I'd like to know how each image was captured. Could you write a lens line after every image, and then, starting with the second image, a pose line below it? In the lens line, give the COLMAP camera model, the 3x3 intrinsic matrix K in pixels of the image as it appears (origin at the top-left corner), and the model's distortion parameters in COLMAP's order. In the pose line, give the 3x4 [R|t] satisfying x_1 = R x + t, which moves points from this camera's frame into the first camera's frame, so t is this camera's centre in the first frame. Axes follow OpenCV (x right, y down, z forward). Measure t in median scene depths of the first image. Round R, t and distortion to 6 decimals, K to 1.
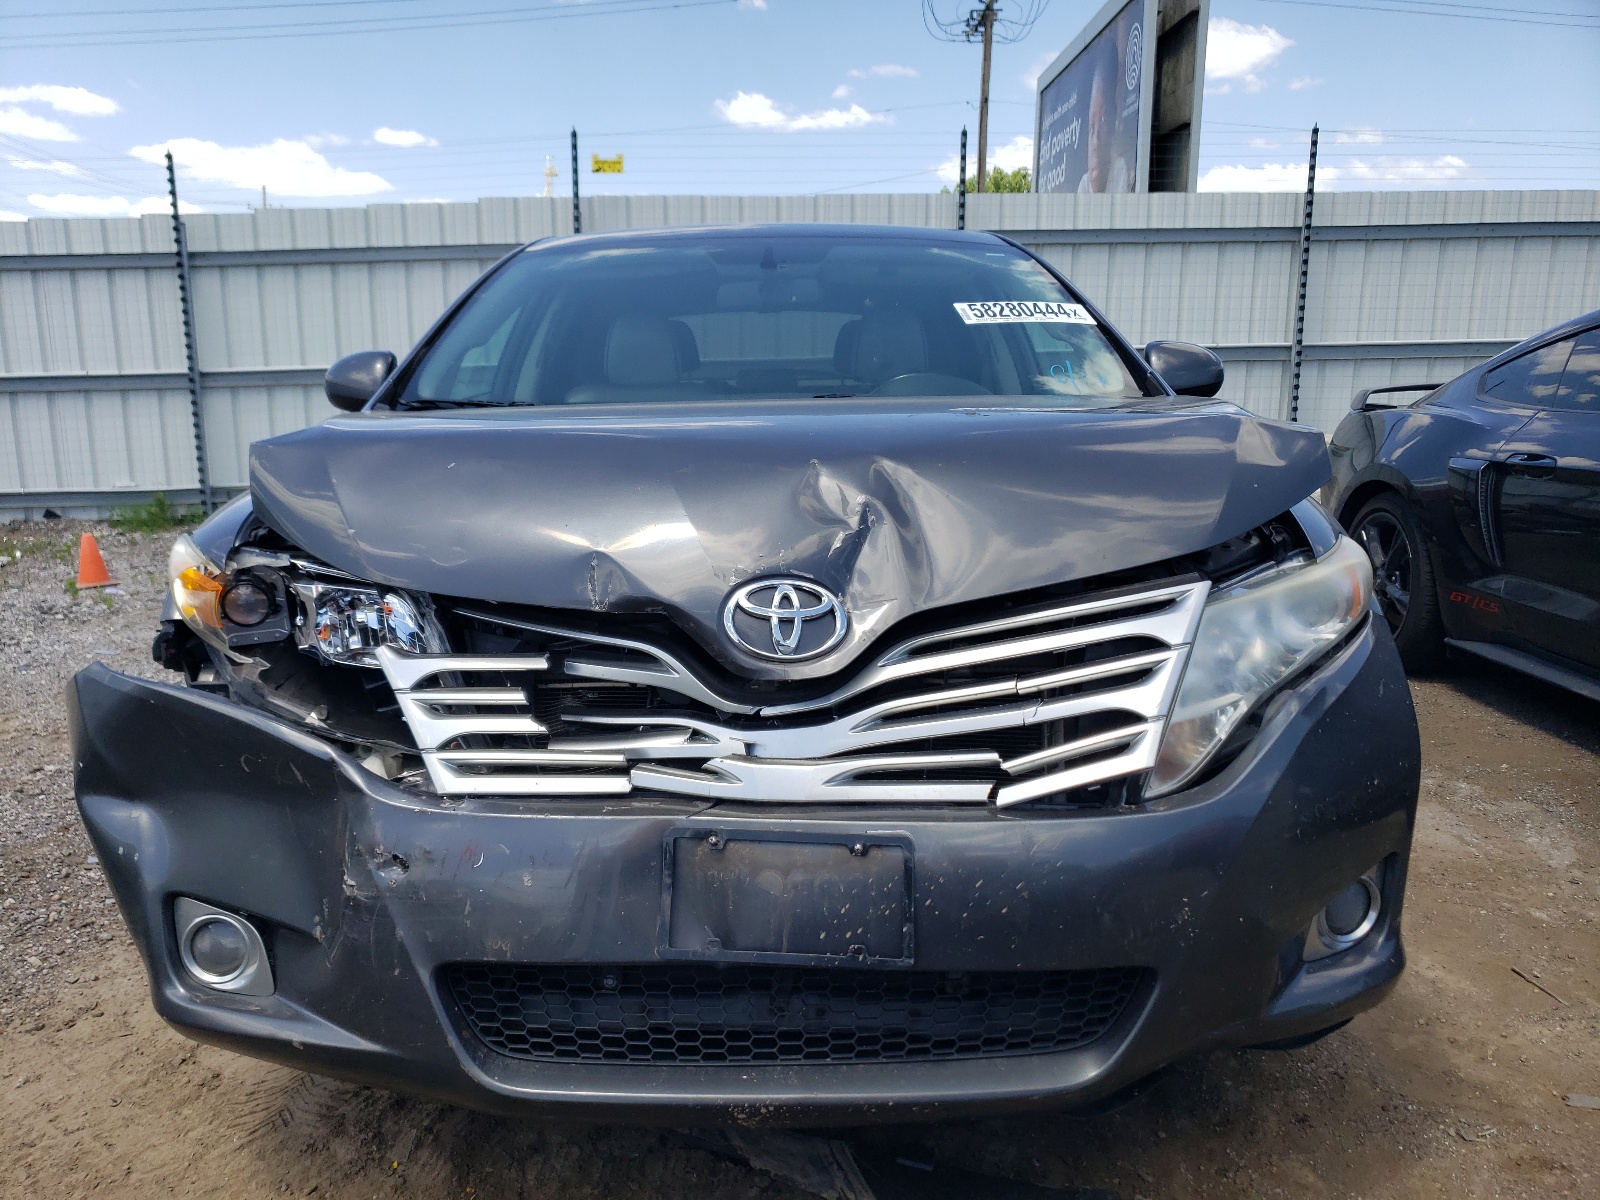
lens RADIAL K [[1210.7, 0, 797.0], [0, 1210.7, 602.3], [0, 0, 1]] dist [0.024413, -0.000593]
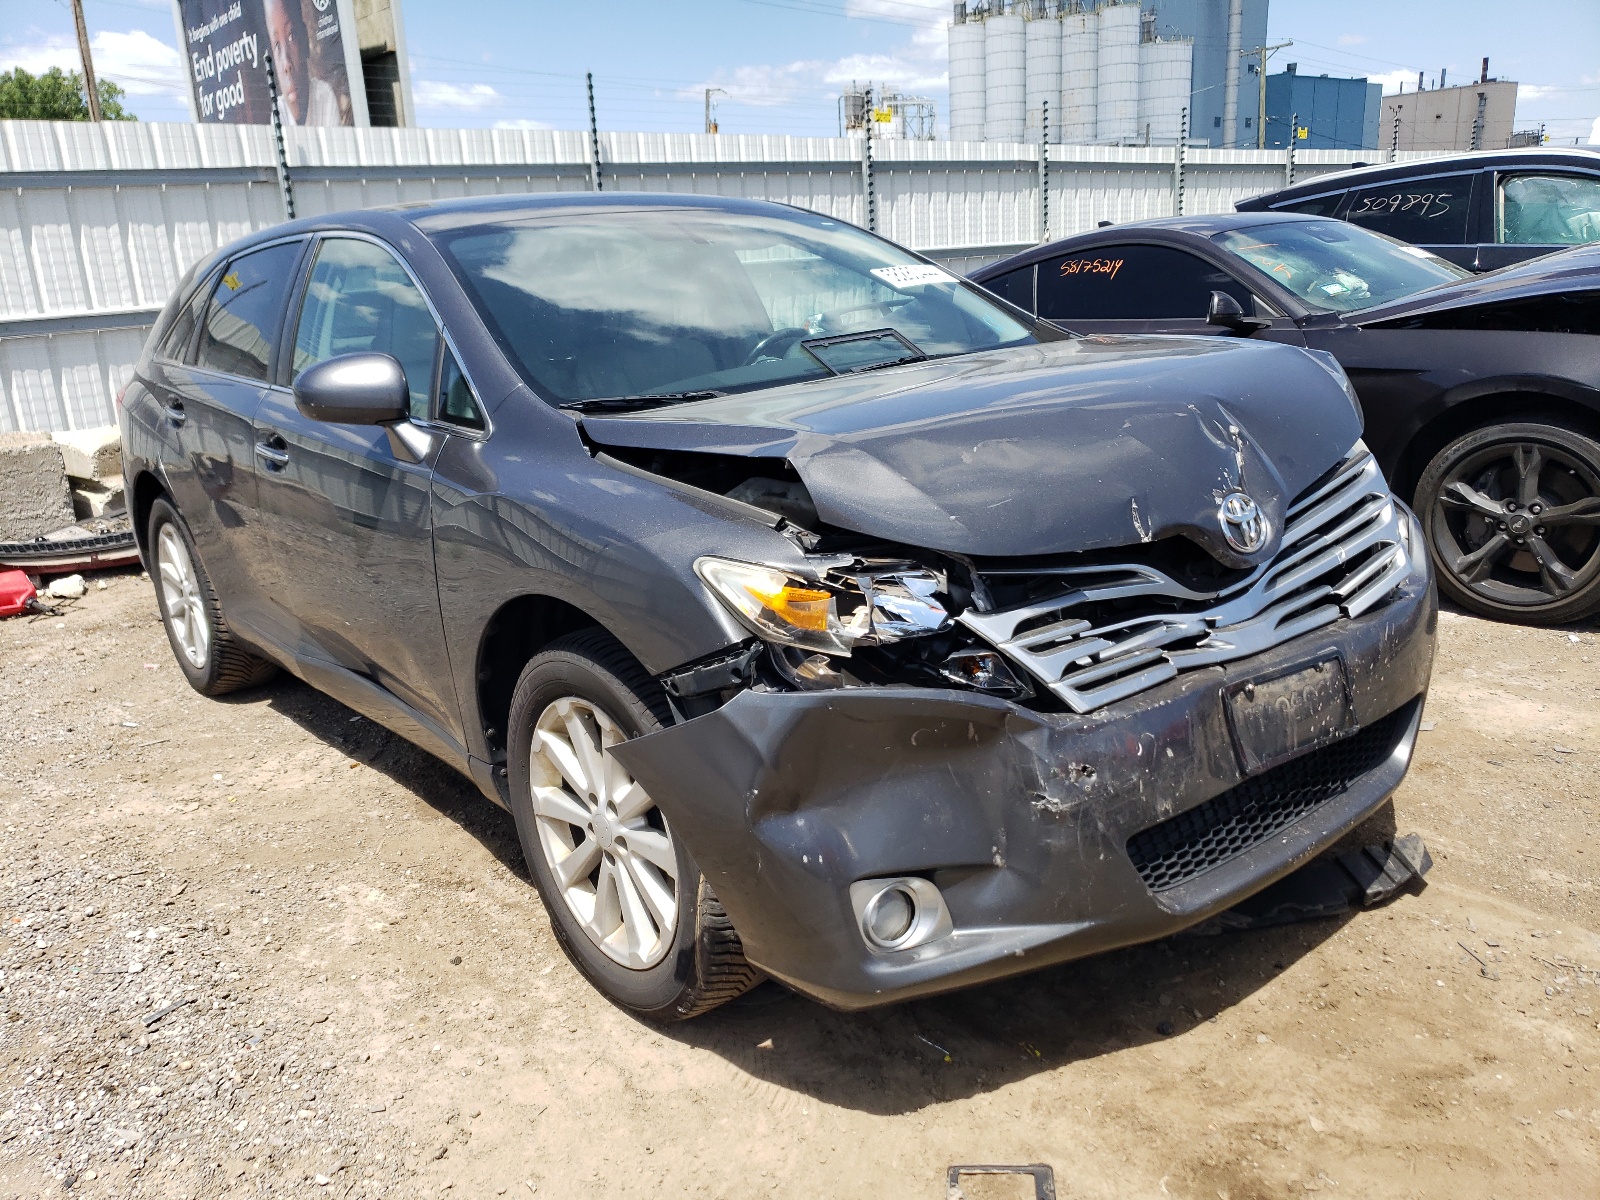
lens RADIAL K [[1210.7, 0, 800.5], [0, 1210.7, 596.9], [0, 0, 1]] dist [0.024413, -0.000593]
pose [[0.771680, -0.203670, 0.602519, -1.156150], [0.171270, 0.978890, 0.111541, -0.131059], [-0.612517, 0.017120, 0.790272, 0.197209]]
